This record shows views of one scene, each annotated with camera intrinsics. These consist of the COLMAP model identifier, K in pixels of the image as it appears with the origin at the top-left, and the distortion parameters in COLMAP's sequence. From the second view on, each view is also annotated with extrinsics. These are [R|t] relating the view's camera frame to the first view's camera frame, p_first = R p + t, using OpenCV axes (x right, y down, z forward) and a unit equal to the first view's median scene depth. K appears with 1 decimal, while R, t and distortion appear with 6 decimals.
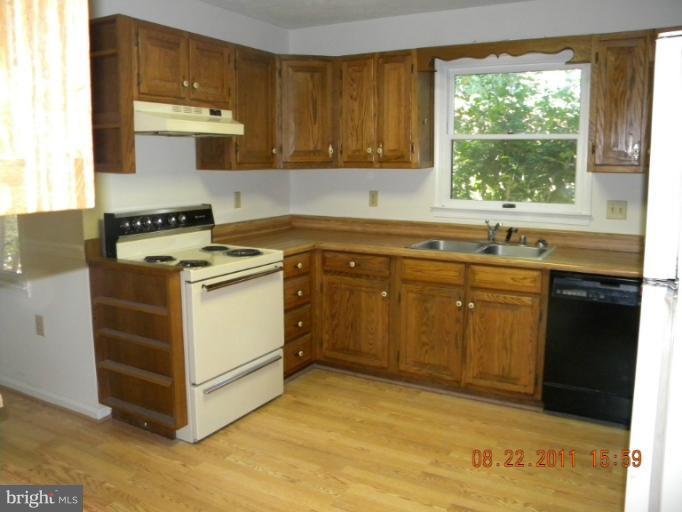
lens RADIAL K [[582.9, 0, 338.9], [0, 582.9, 252.1], [0, 0, 1]] dist [-0.192634, 0.208913]
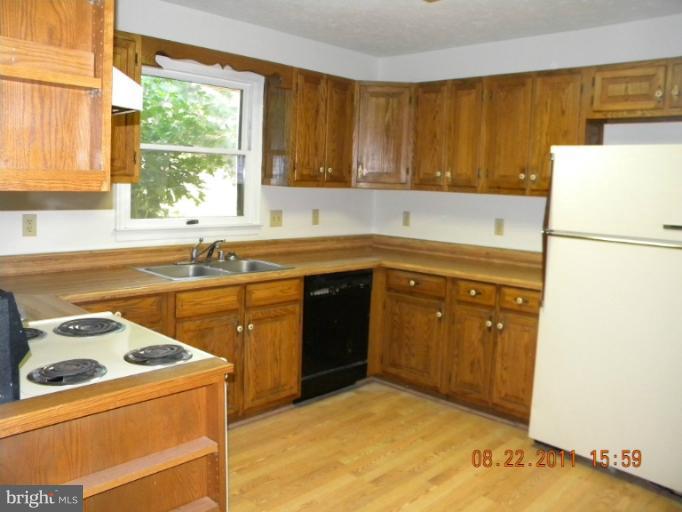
lens RADIAL K [[582.9, 0, 338.9], [0, 582.9, 252.1], [0, 0, 1]] dist [-0.192634, 0.208913]
pose [[0.239370, -0.106234, 0.965099, -0.684654], [0.115306, 0.990072, 0.080384, -0.095865], [-0.964057, 0.092040, 0.249243, 0.641786]]
